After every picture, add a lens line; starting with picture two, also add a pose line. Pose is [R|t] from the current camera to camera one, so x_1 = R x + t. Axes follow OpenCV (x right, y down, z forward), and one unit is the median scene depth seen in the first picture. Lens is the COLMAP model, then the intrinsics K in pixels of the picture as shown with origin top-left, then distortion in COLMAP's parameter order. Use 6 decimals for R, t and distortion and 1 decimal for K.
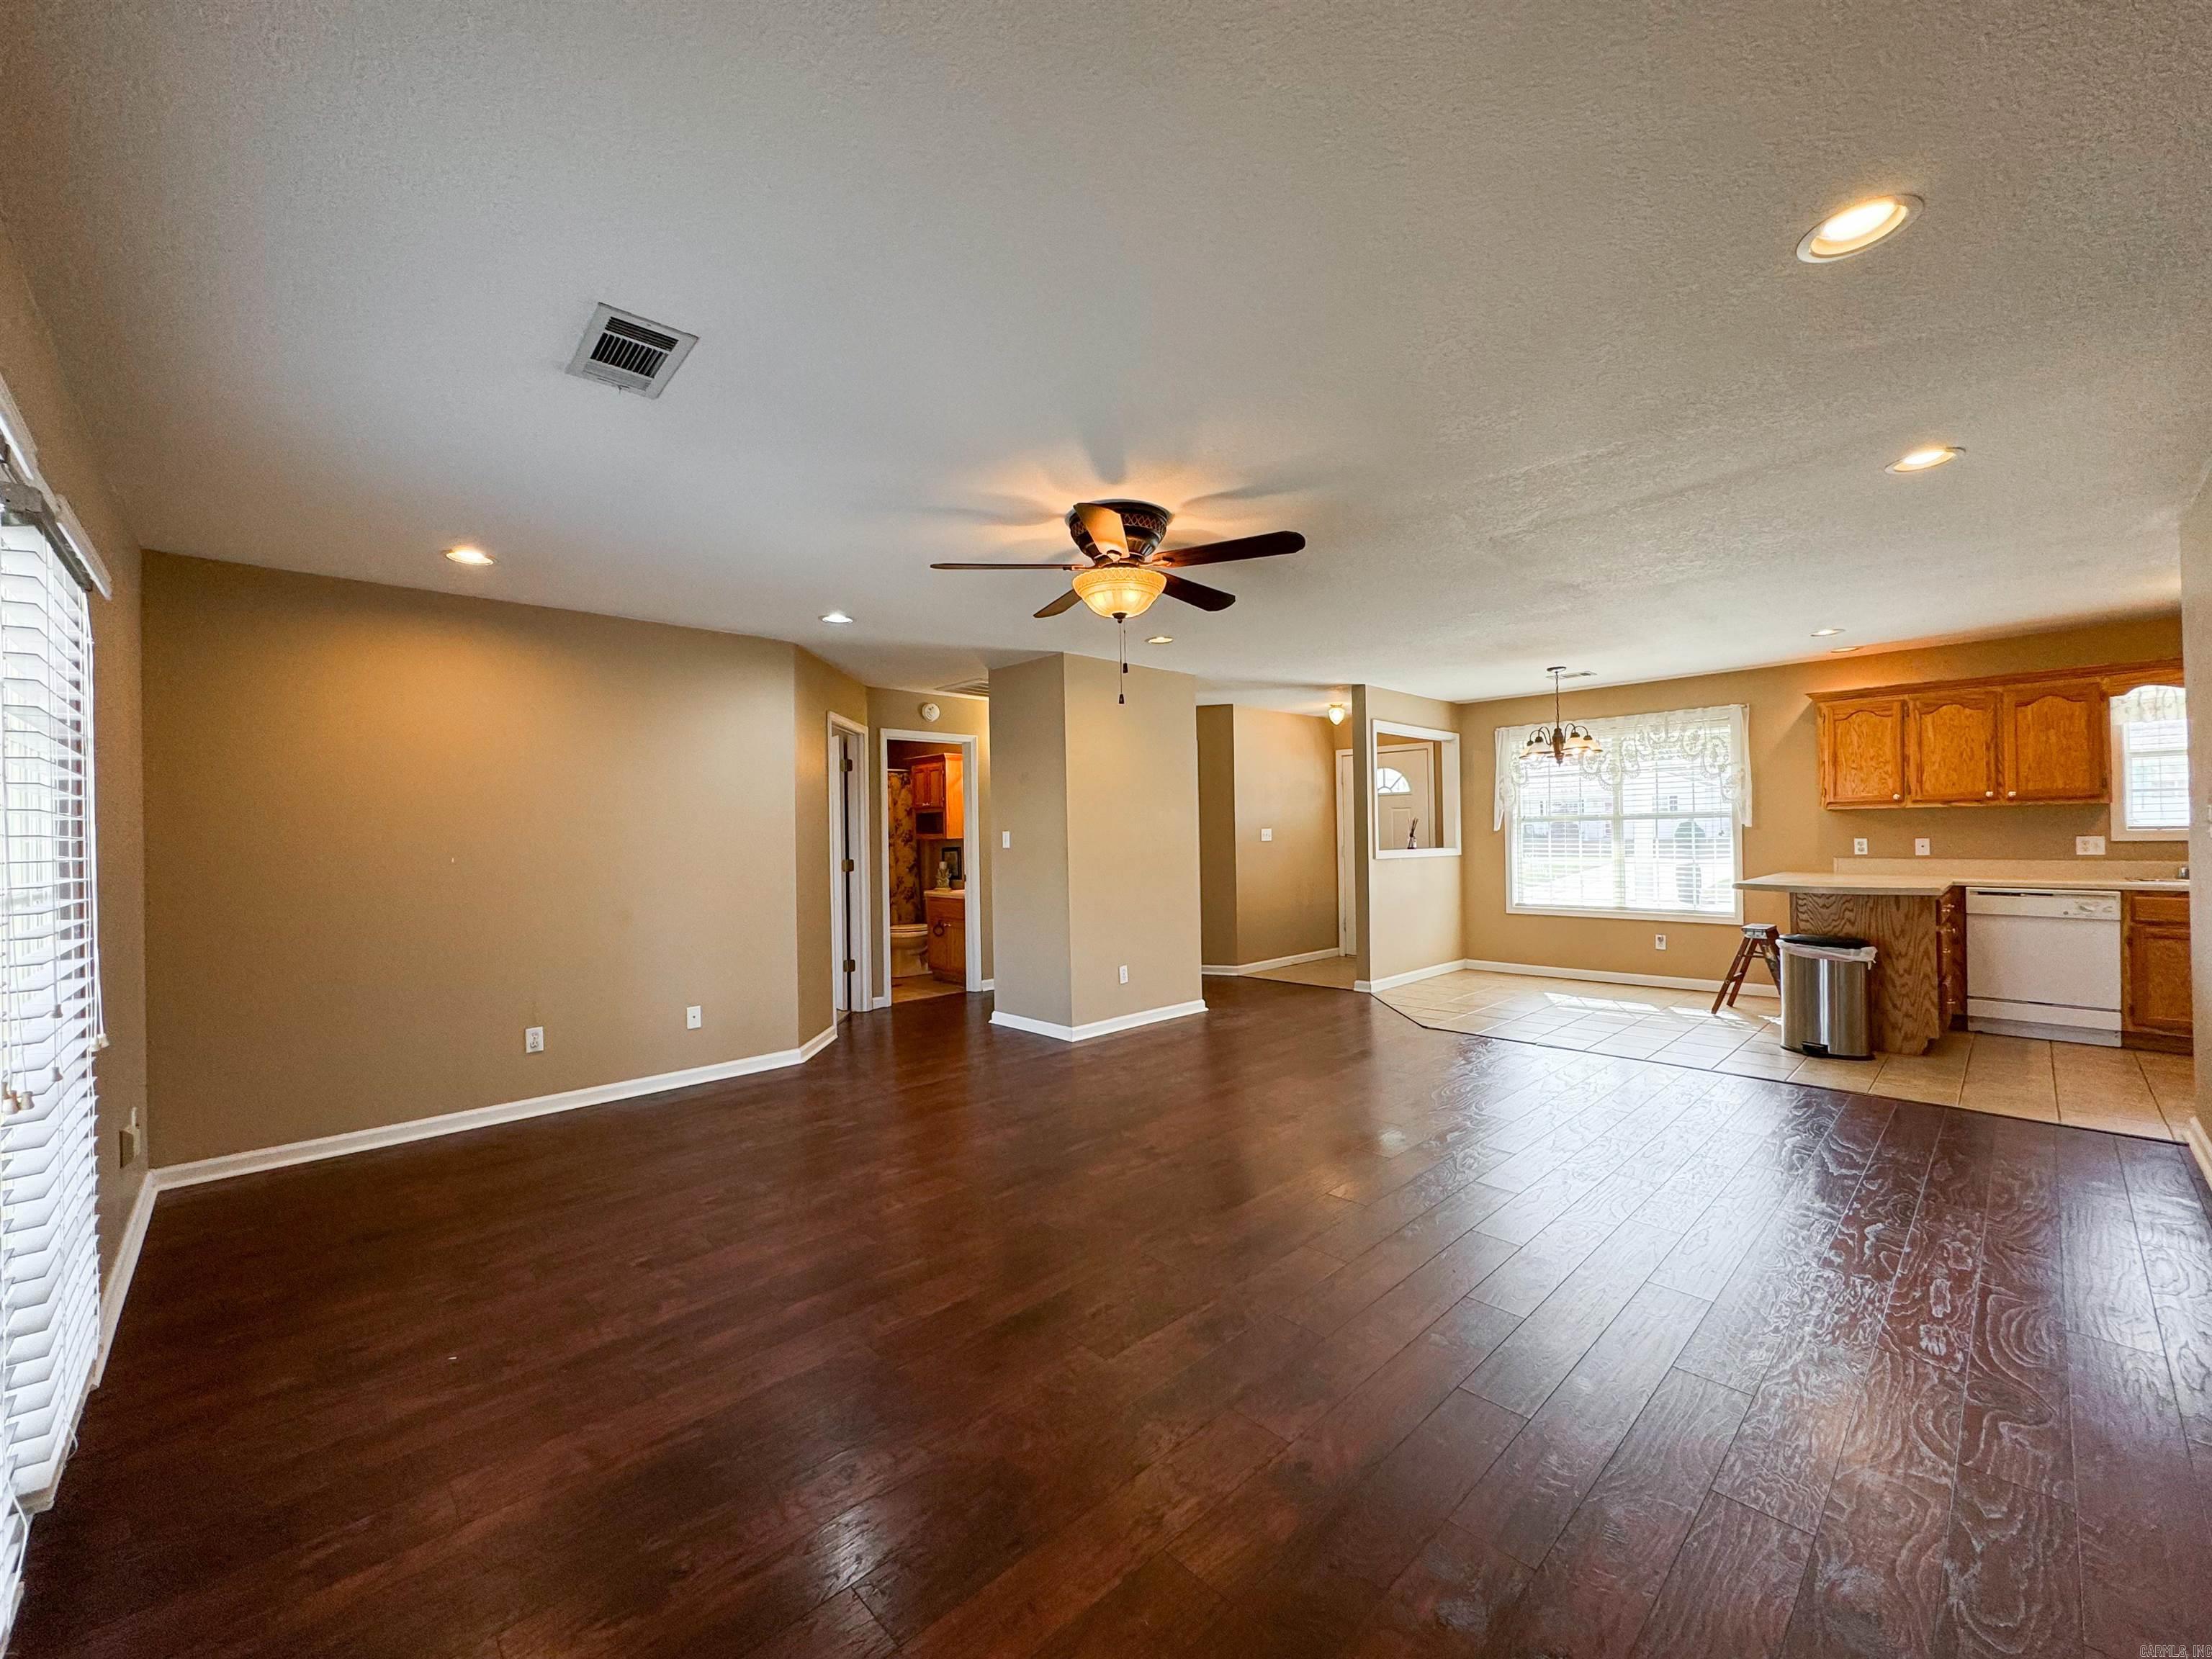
lens RADIAL K [[879.6, 0, 1104.3], [0, 879.6, 830.9], [0, 0, 1]] dist [-0.002077, 0.000117]
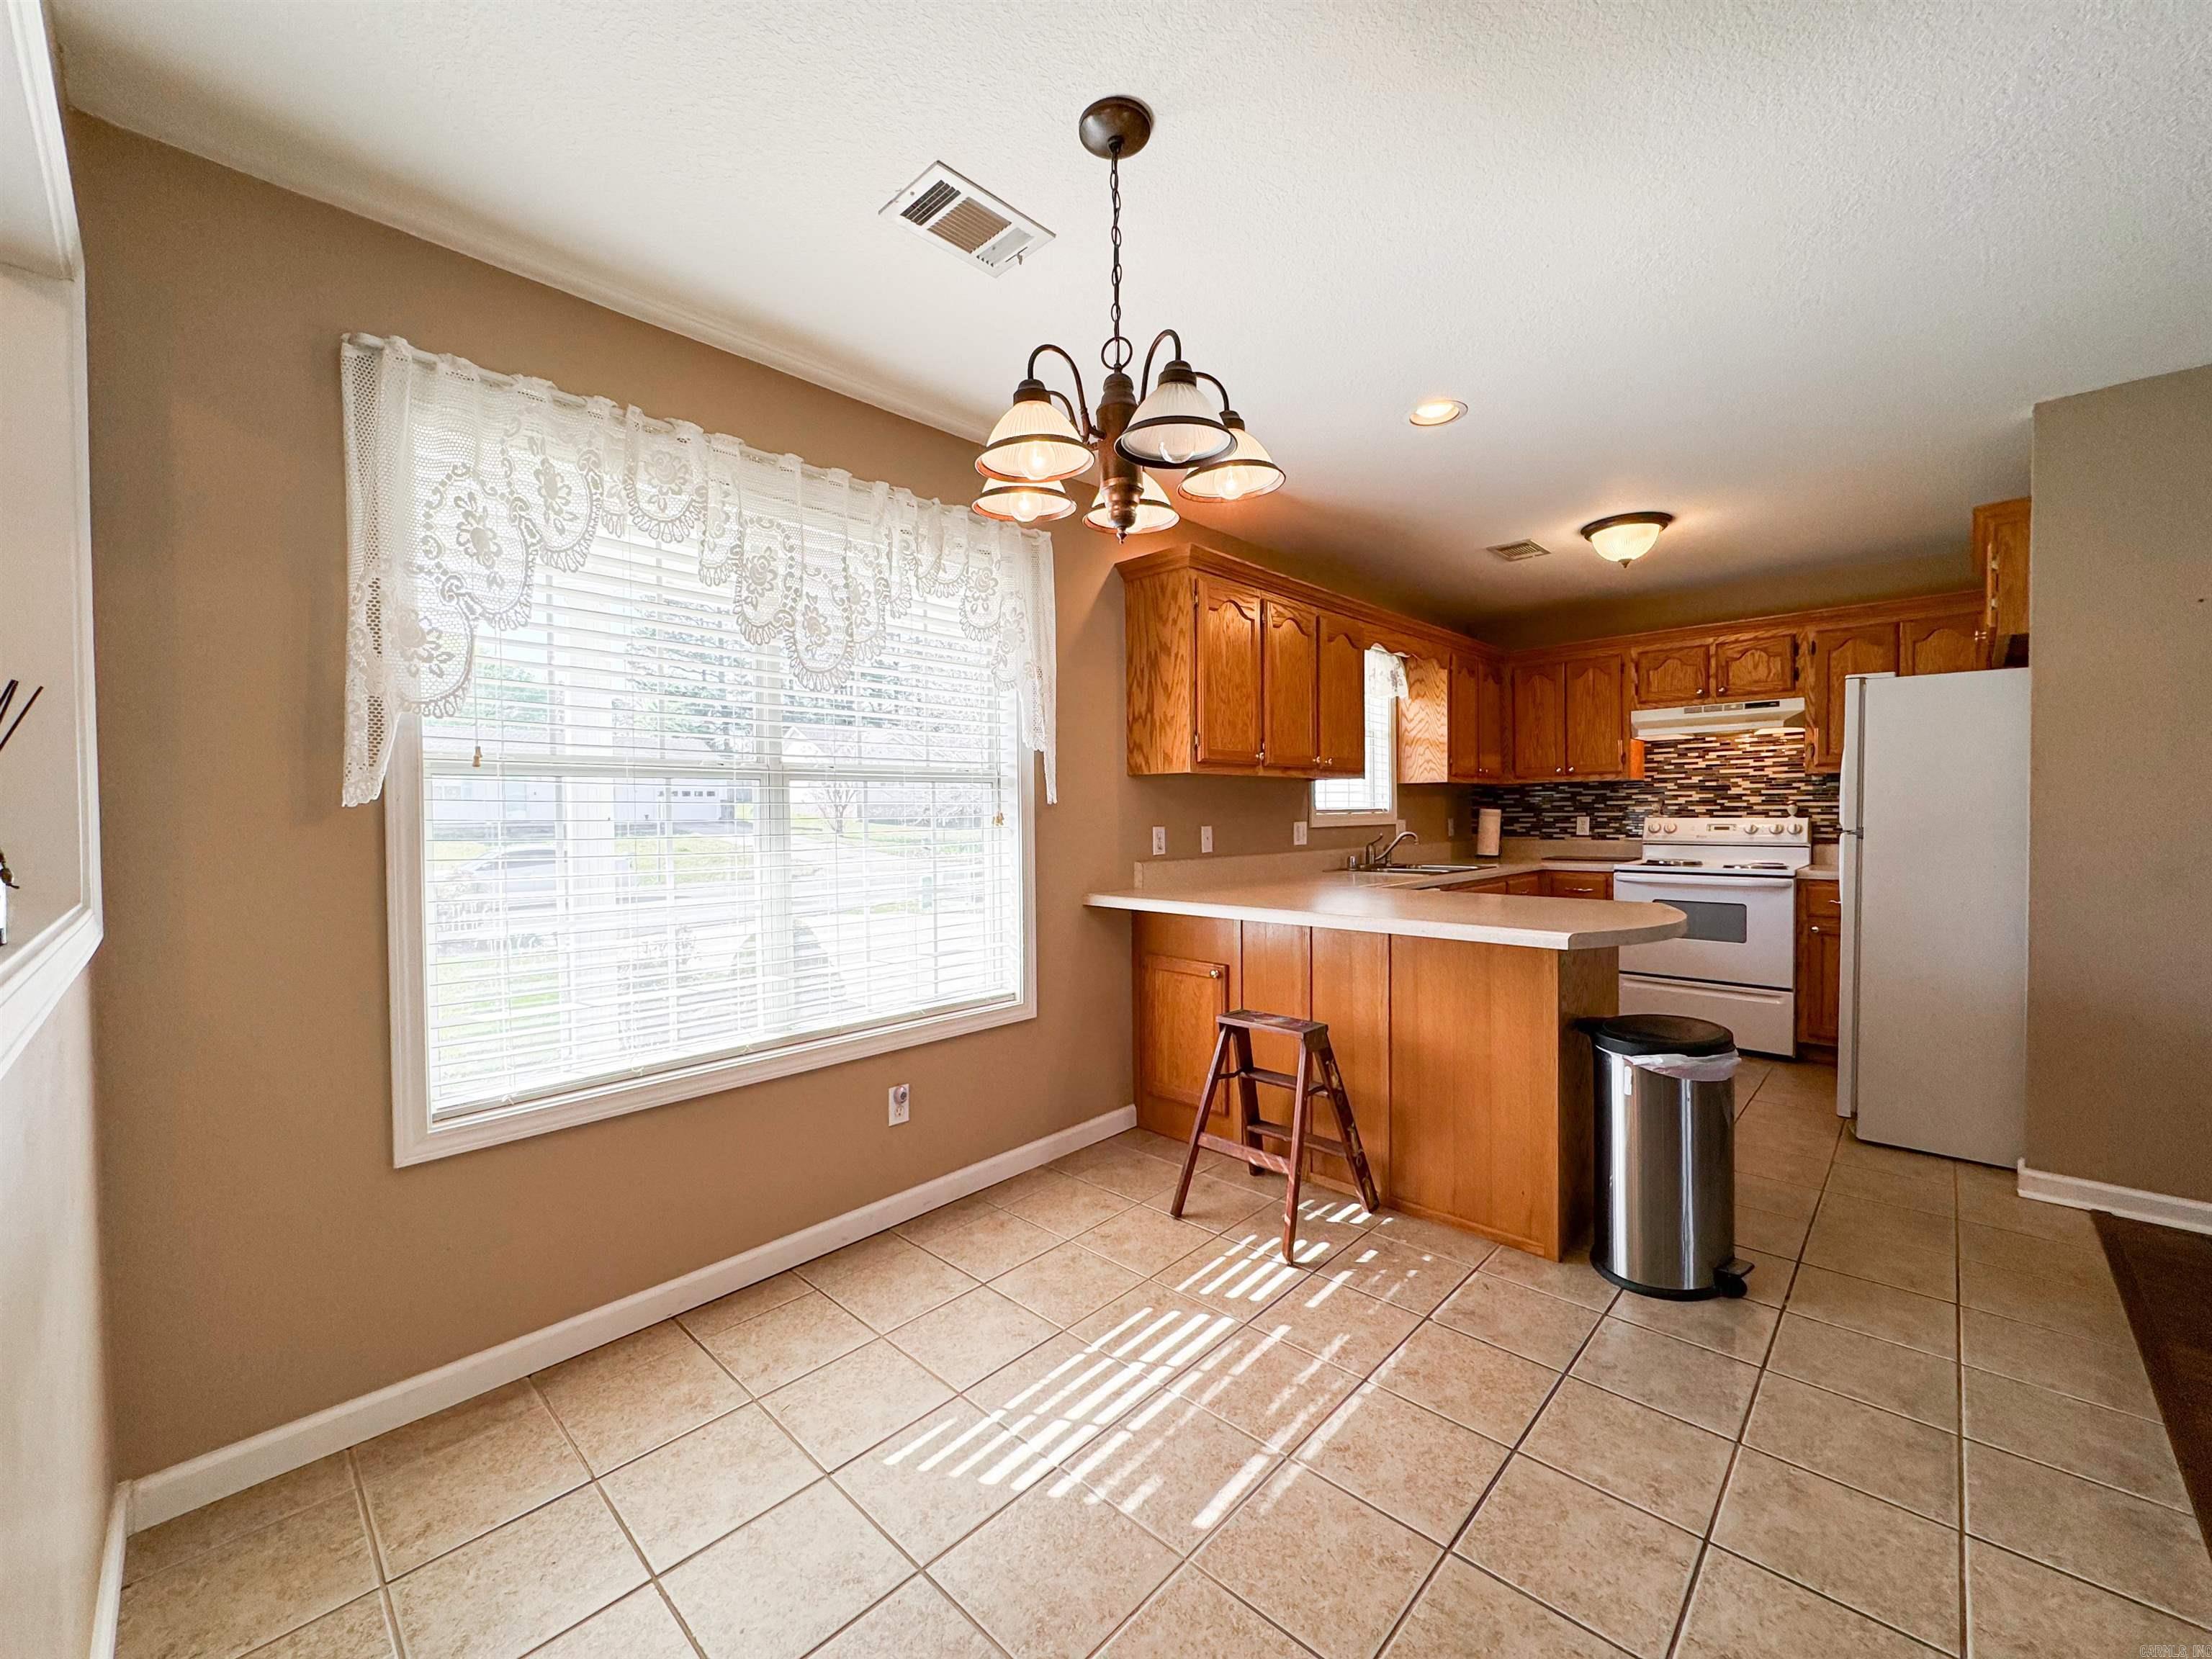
lens RADIAL K [[879.6, 0, 1105.9], [0, 879.6, 831.8], [0, 0, 1]] dist [-0.002077, 0.000117]
pose [[-0.044174, -0.005620, 0.999008, 0.288808], [0.008008, 0.999950, 0.005980, 0.007984], [-0.998992, 0.008264, -0.044127, 1.074826]]
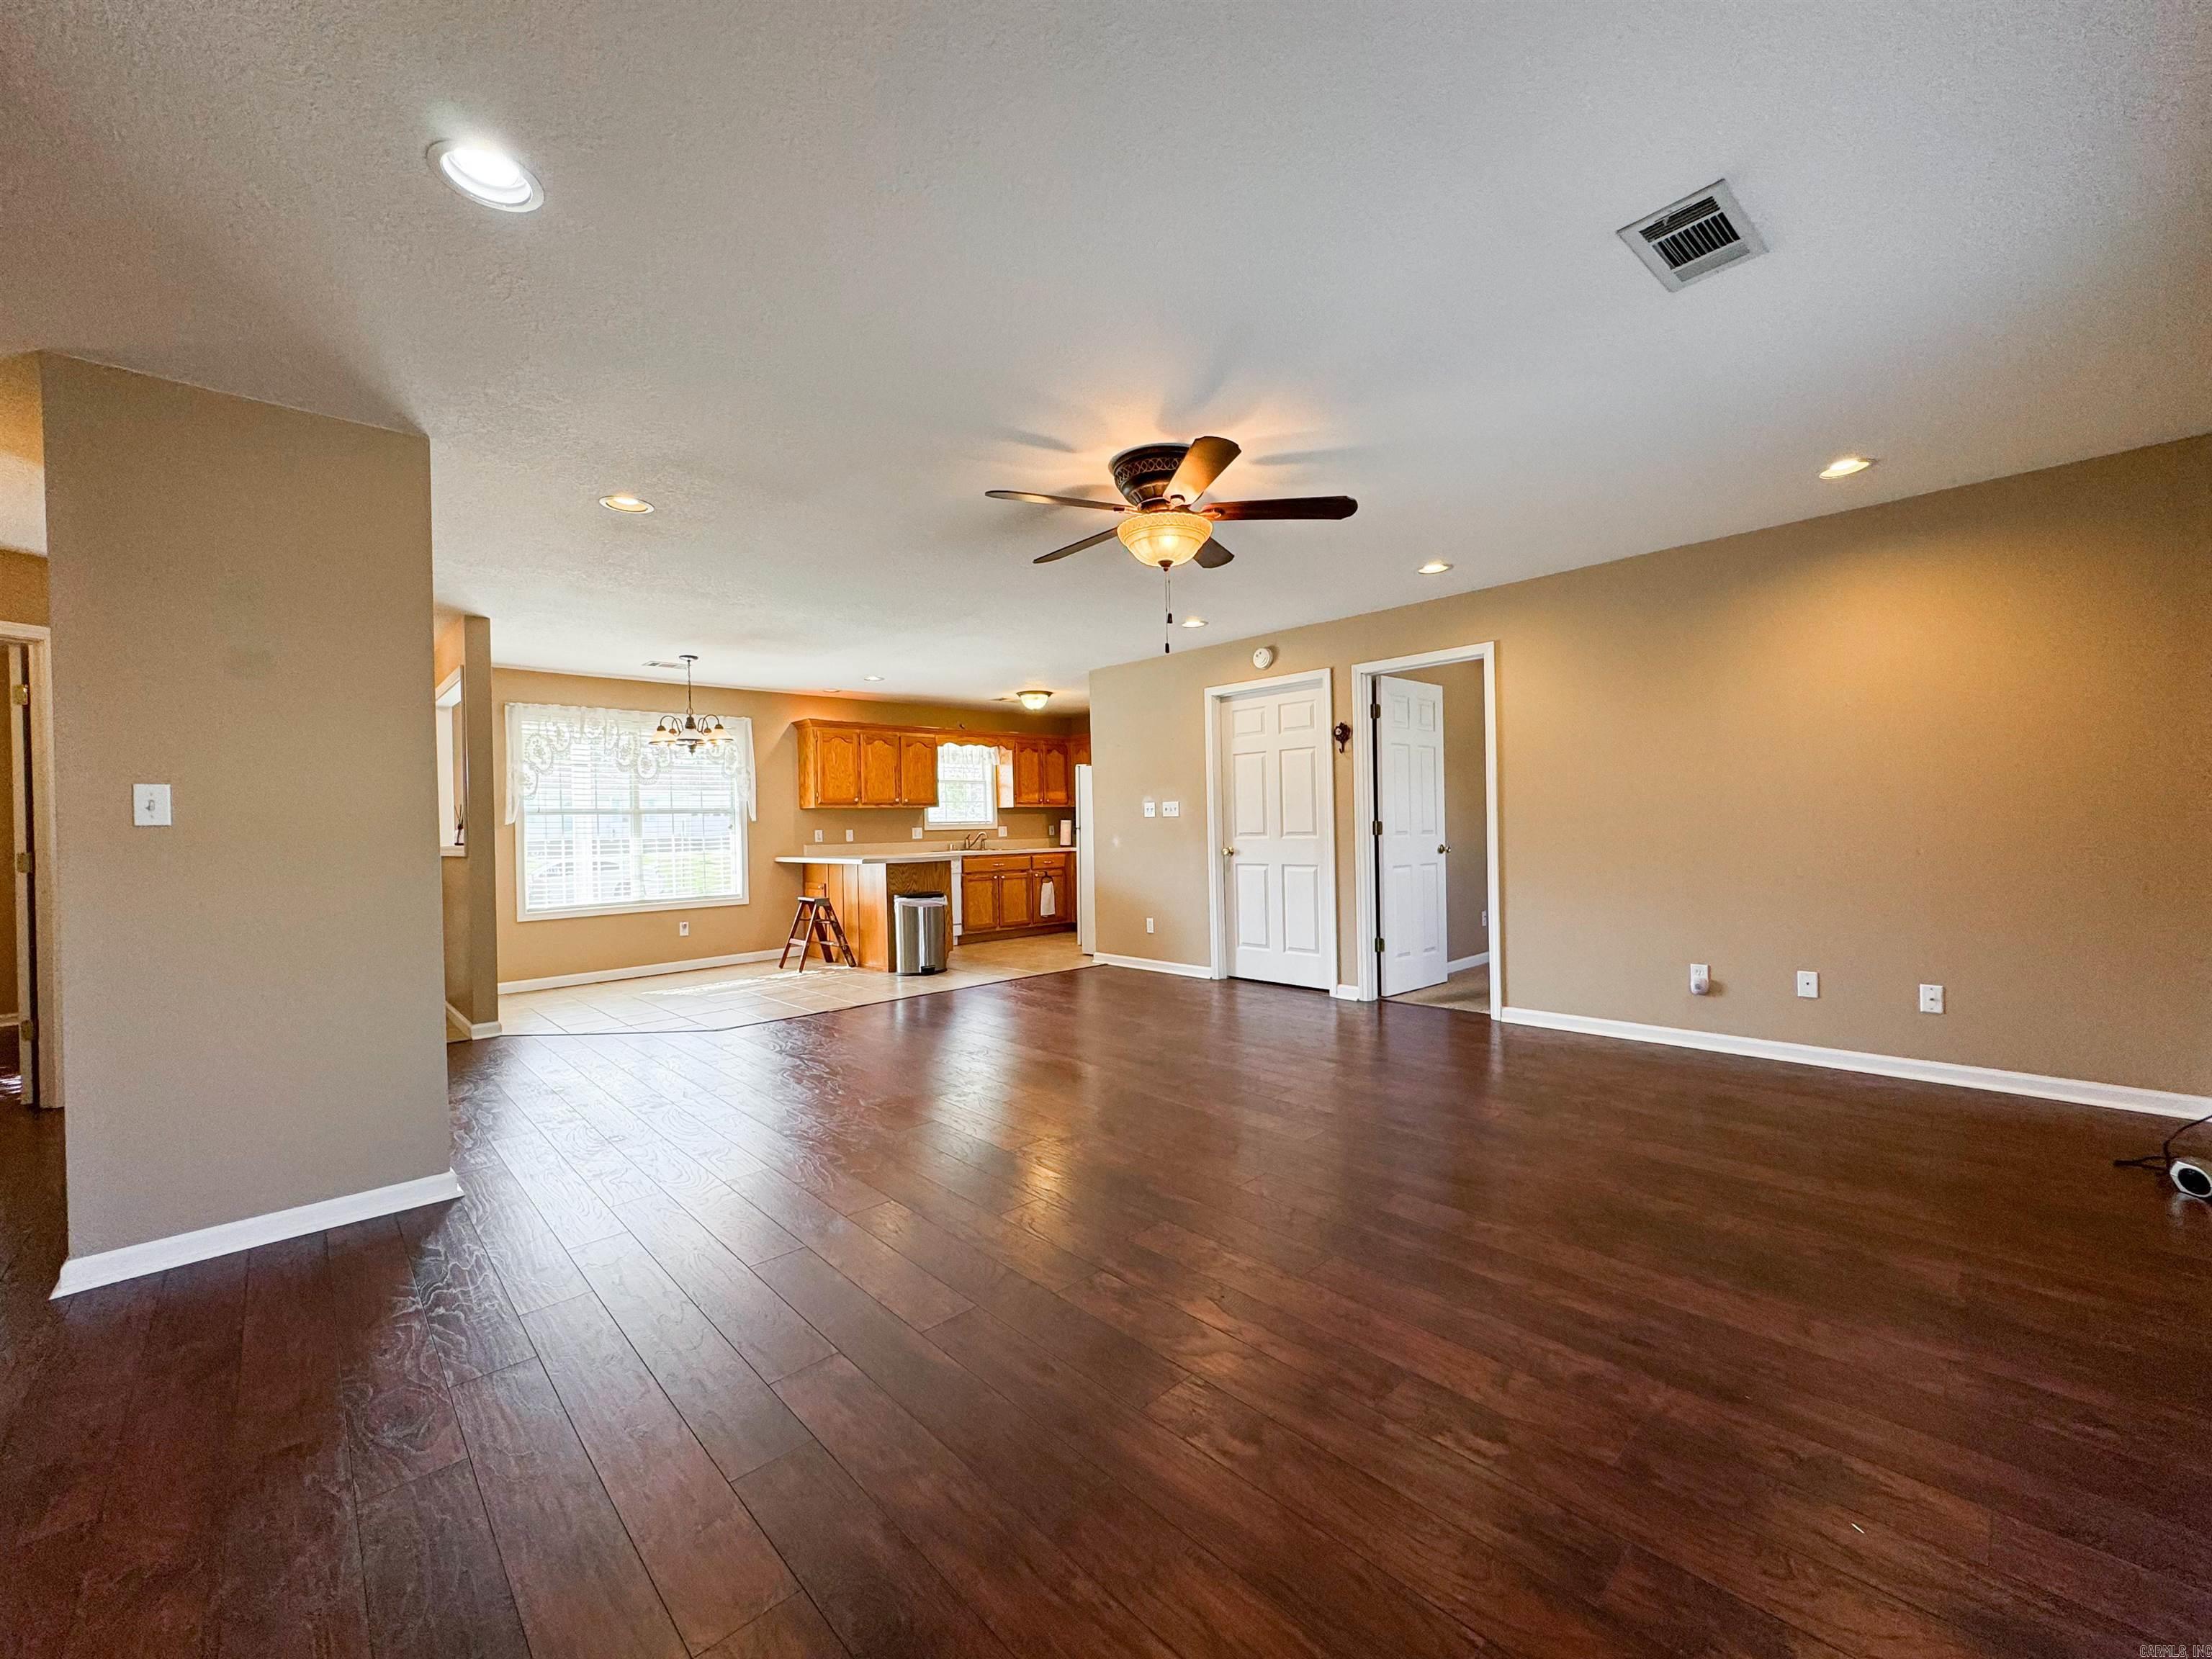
lens RADIAL K [[879.6, 0, 1105.5], [0, 879.6, 829.6], [0, 0, 1]] dist [-0.002077, 0.000117]
pose [[0.002932, 0.013327, 0.999907, -0.505509], [0.019037, 0.999729, -0.013380, 0.034898], [-0.999814, 0.019075, 0.002678, 0.560049]]
